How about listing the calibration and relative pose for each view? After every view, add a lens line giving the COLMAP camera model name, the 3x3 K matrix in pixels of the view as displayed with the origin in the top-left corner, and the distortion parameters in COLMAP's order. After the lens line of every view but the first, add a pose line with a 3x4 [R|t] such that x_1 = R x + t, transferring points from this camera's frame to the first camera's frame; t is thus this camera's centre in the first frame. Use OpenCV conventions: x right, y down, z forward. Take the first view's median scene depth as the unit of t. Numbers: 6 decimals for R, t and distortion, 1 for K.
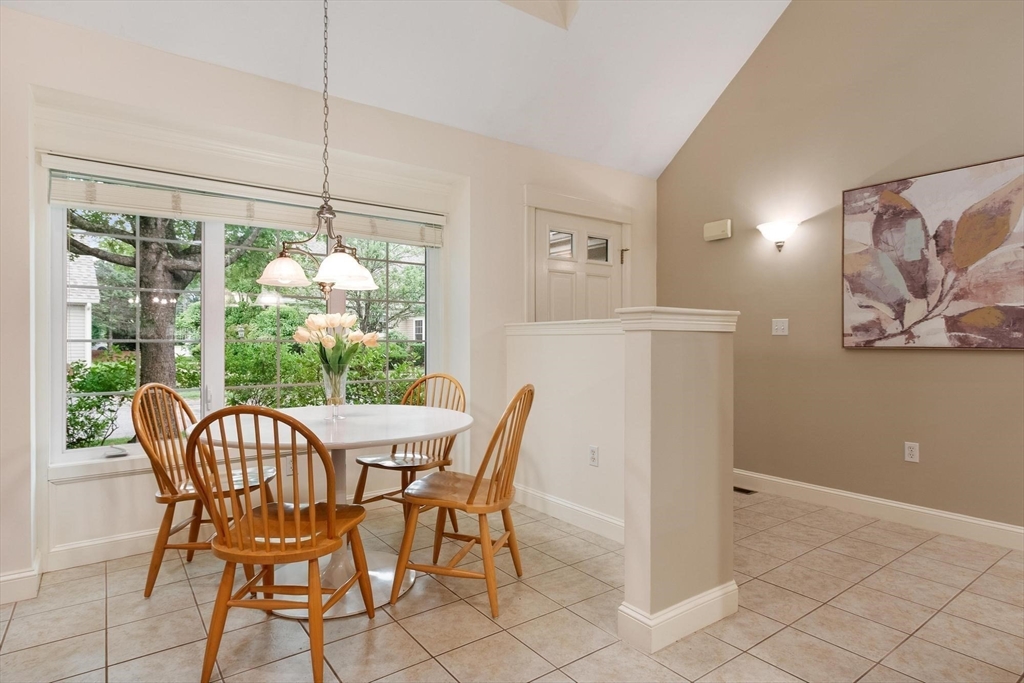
lens RADIAL K [[537.0, 0, 508.1], [0, 537.0, 348.7], [0, 0, 1]] dist [-0.000082, -0.000191]
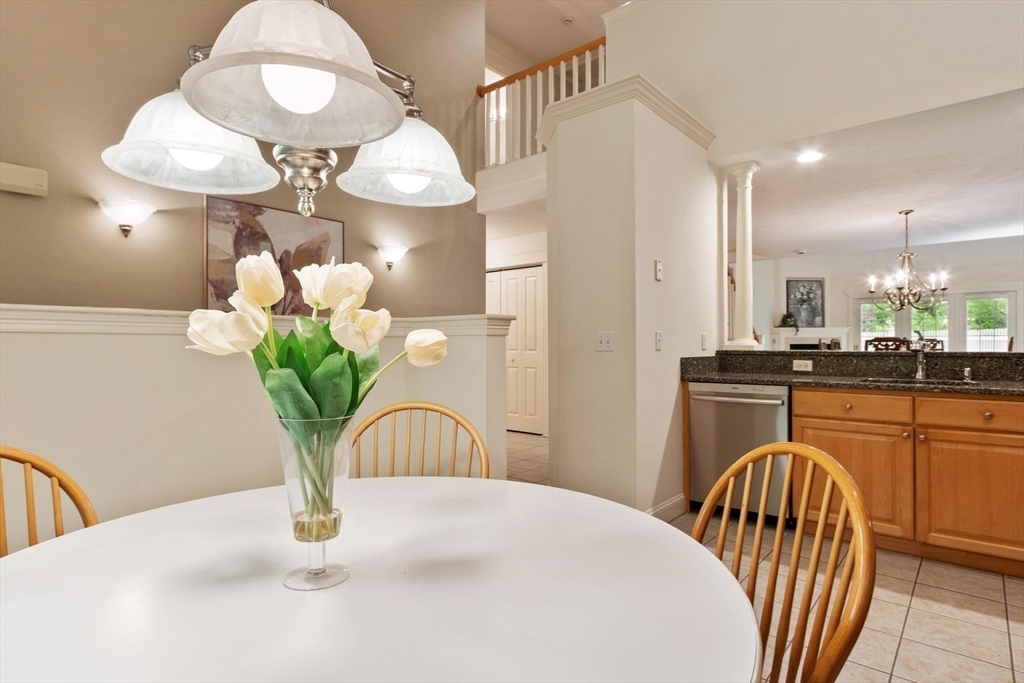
lens RADIAL K [[537.0, 0, 508.1], [0, 537.0, 348.7], [0, 0, 1]] dist [-0.000082, -0.000191]
pose [[-0.219322, -0.009382, 0.975607, -0.515349], [0.014127, 0.999818, 0.012790, -0.013849], [-0.975550, 0.016587, -0.219150, 0.733170]]
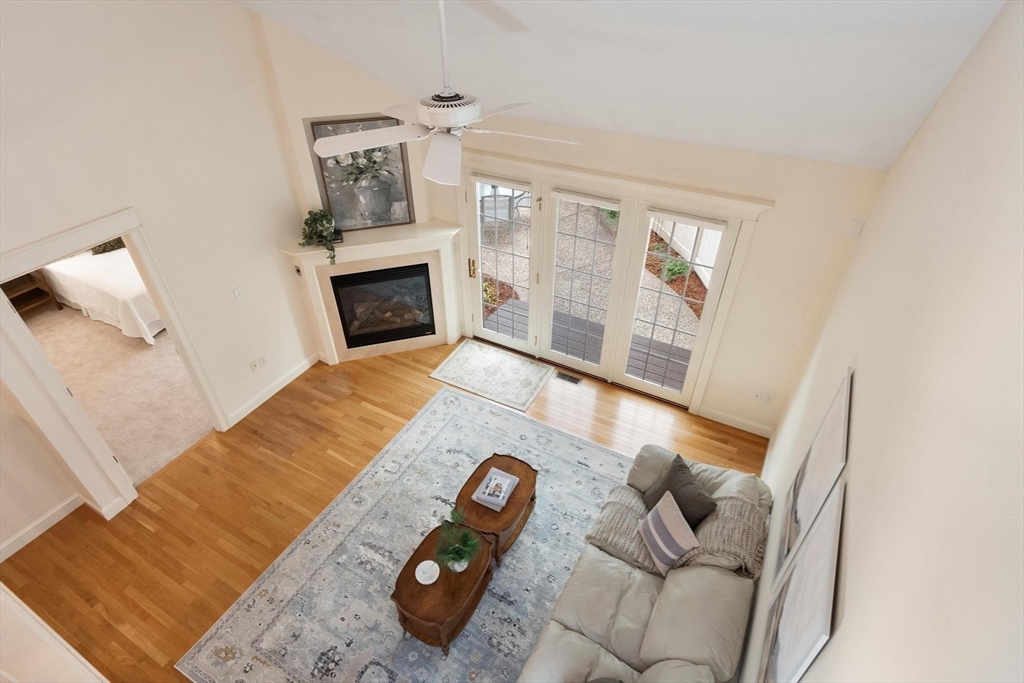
lens RADIAL K [[527.7, 0, 506.8], [0, 527.7, 340.5], [0, 0, 1]] dist [0.000599, 0.000079]
pose [[-0.423906, -0.546939, 0.721915, 0.995095], [0.011794, 0.793673, 0.608230, -0.810515], [-0.905629, 0.266347, -0.329992, -1.759324]]
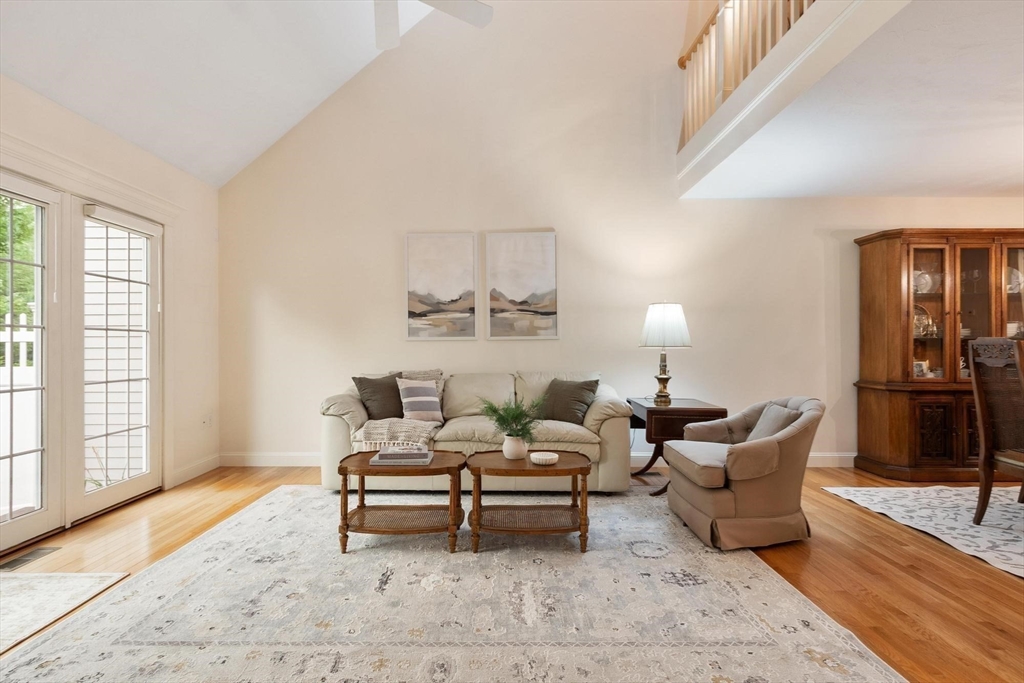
lens RADIAL K [[509.5, 0, 507.5], [0, 509.5, 342.8], [0, 0, 1]] dist [-0.000243, -0.000557]
pose [[-0.586175, -0.005293, -0.810167, 2.329854], [-0.007087, 0.999974, -0.001405, 0.014895], [0.810153, 0.004918, -0.586198, -1.377535]]
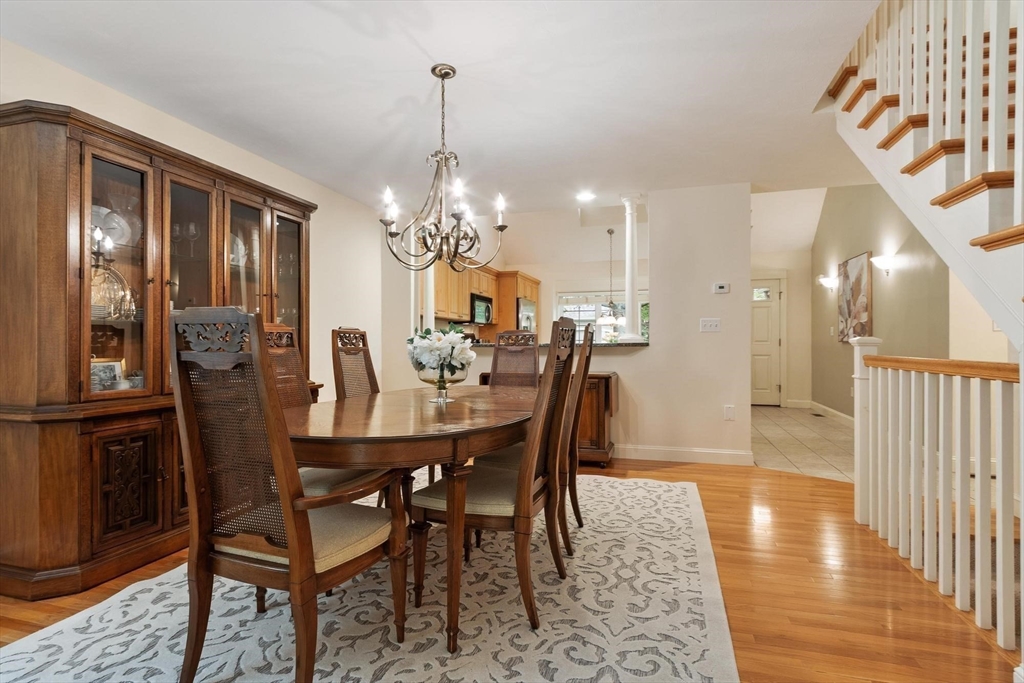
lens RADIAL K [[521.3, 0, 504.0], [0, 521.3, 342.6], [0, 0, 1]] dist [0.002812, 0.000342]
pose [[0.600613, -0.005097, -0.799524, 1.575957], [-0.003897, 0.999949, -0.009302, 0.030392], [0.799530, 0.008702, 0.600563, -1.275192]]
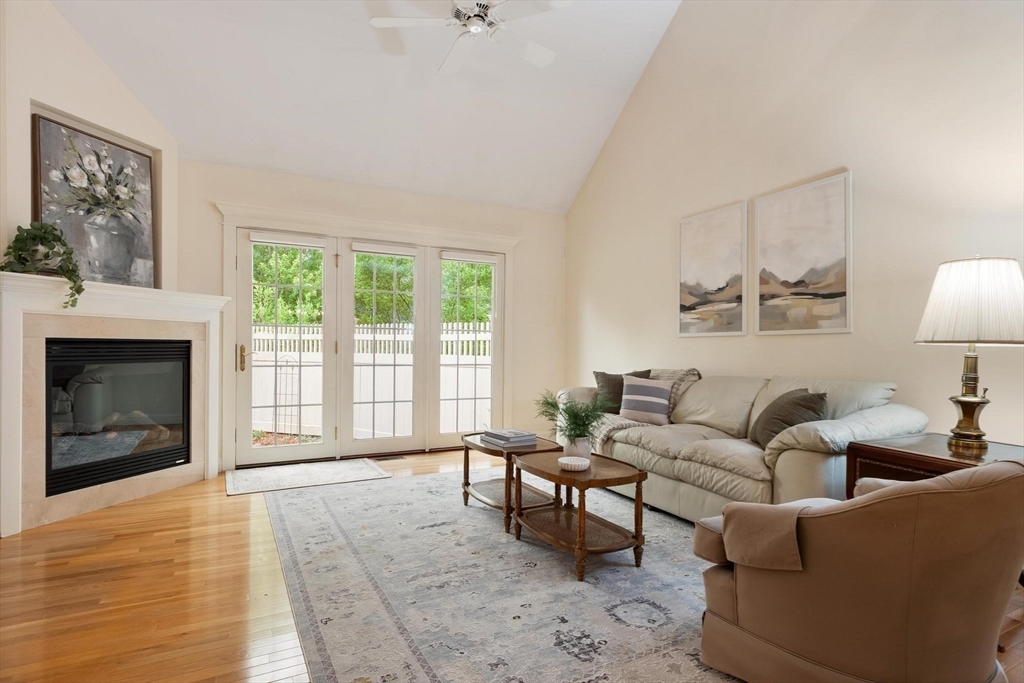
lens RADIAL K [[537.0, 0, 508.1], [0, 537.0, 348.7], [0, 0, 1]] dist [-0.000082, -0.000191]
pose [[-0.990078, -0.013109, 0.139907, 1.564415], [-0.011374, 0.999848, 0.013193, 0.025566], [-0.140059, 0.011471, -0.990077, -1.009577]]
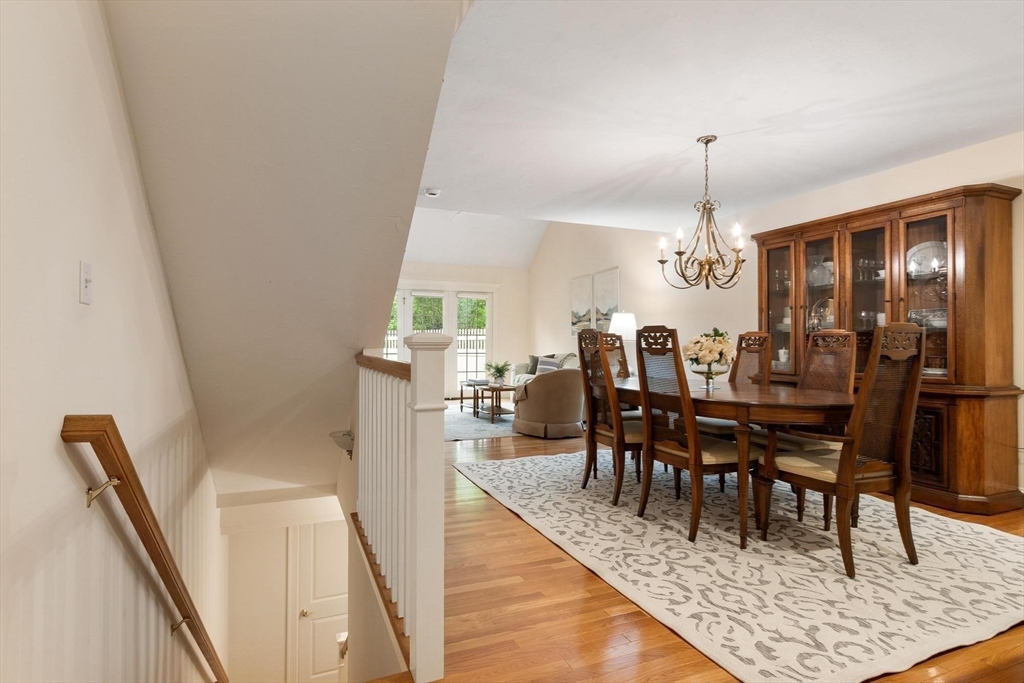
lens RADIAL K [[525.3, 0, 512.0], [0, 525.3, 341.5], [0, 0, 1]] dist [0.009401, -0.000508]
pose [[-0.975443, -0.005825, 0.220177, 1.014173], [-0.005079, 0.999979, 0.003953, 0.017846], [-0.220196, 0.002738, -0.975452, 0.305991]]
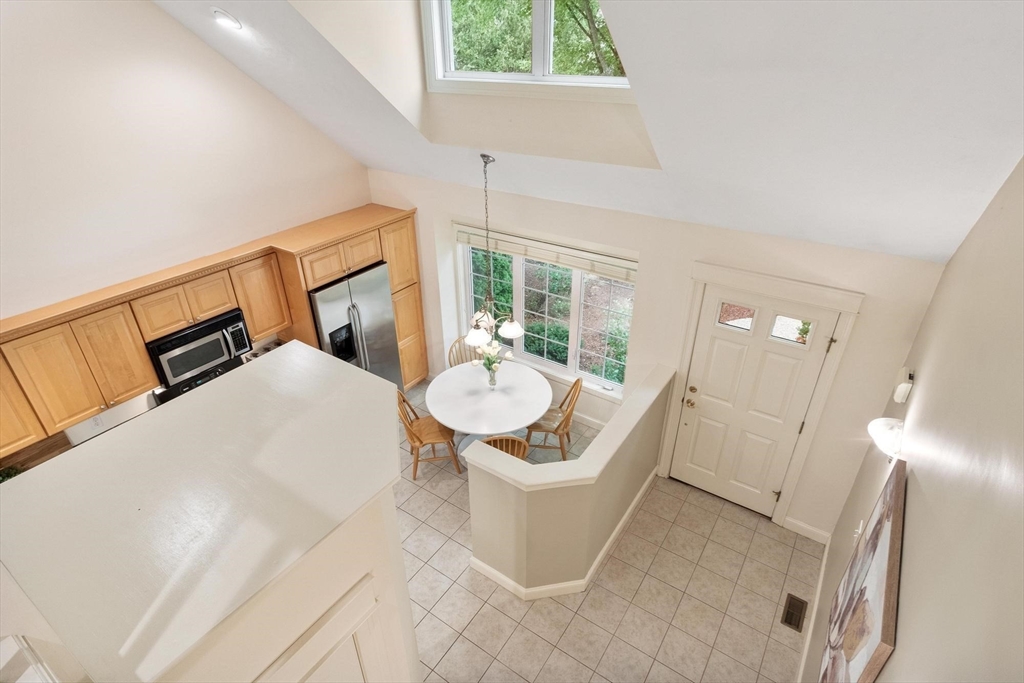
lens RADIAL K [[537.0, 0, 508.1], [0, 537.0, 348.7], [0, 0, 1]] dist [-0.000082, -0.000191]
pose [[0.337432, 0.475640, -0.812346, 1.020705], [-0.005399, 0.863922, 0.503596, -0.822167], [0.941334, -0.165543, 0.294083, 0.361994]]
